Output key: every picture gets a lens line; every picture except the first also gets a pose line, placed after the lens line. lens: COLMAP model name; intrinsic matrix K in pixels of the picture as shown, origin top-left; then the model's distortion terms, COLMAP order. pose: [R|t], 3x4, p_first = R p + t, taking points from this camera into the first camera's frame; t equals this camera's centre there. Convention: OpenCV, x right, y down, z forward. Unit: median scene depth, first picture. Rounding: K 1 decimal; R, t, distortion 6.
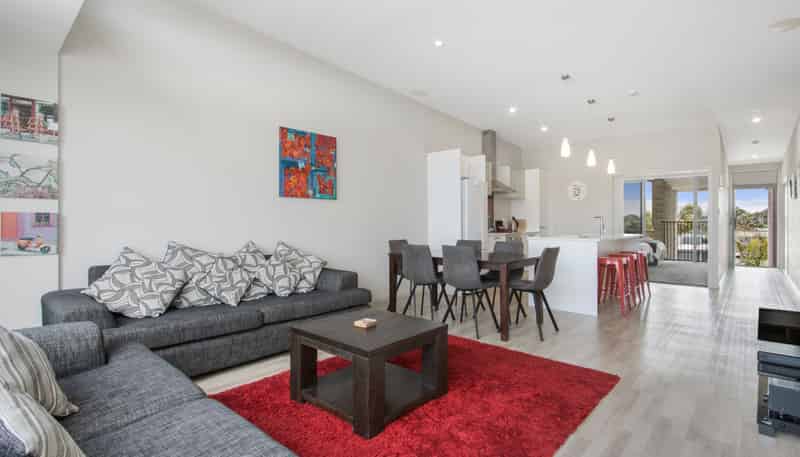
lens RADIAL K [[391.4, 0, 411.5], [0, 391.4, 217.3], [0, 0, 1]] dist [-0.019823, -0.000004]
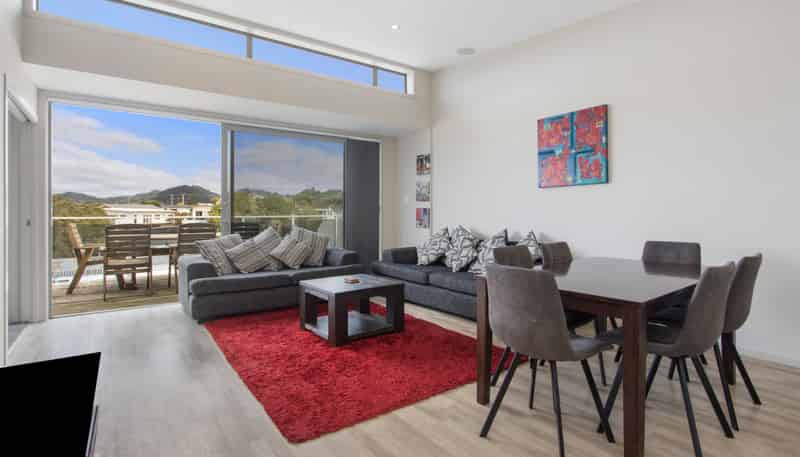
lens RADIAL K [[391.4, 0, 411.5], [0, 391.4, 217.3], [0, 0, 1]] dist [-0.019823, -0.000004]
pose [[-0.192786, 0.007498, -0.981212, 0.730201], [0.009946, 0.999934, 0.005687, 0.016365], [0.981190, -0.008663, -0.192848, 0.853794]]
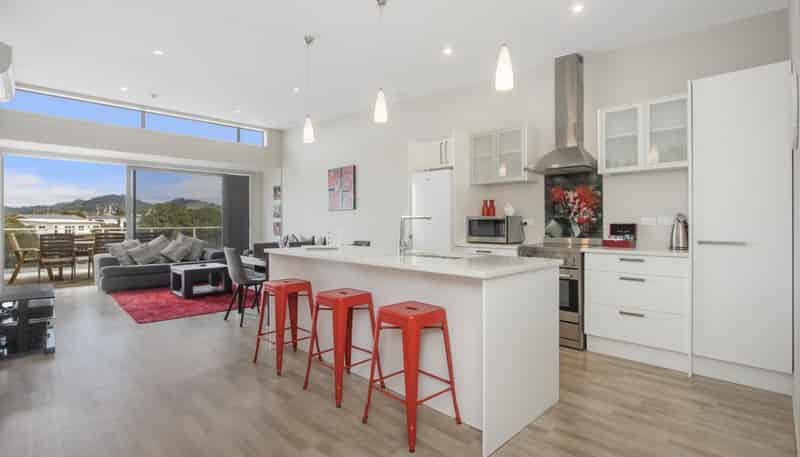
lens RADIAL K [[387.0, 0, 400.0], [0, 387.0, 228.5], [0, 0, 1]] dist [-0.000447, -0.000272]
pose [[-0.084494, 0.009352, -0.996380, 1.308402], [0.010748, 0.999906, 0.008474, 0.014186], [0.996366, -0.009994, -0.084587, 1.428040]]
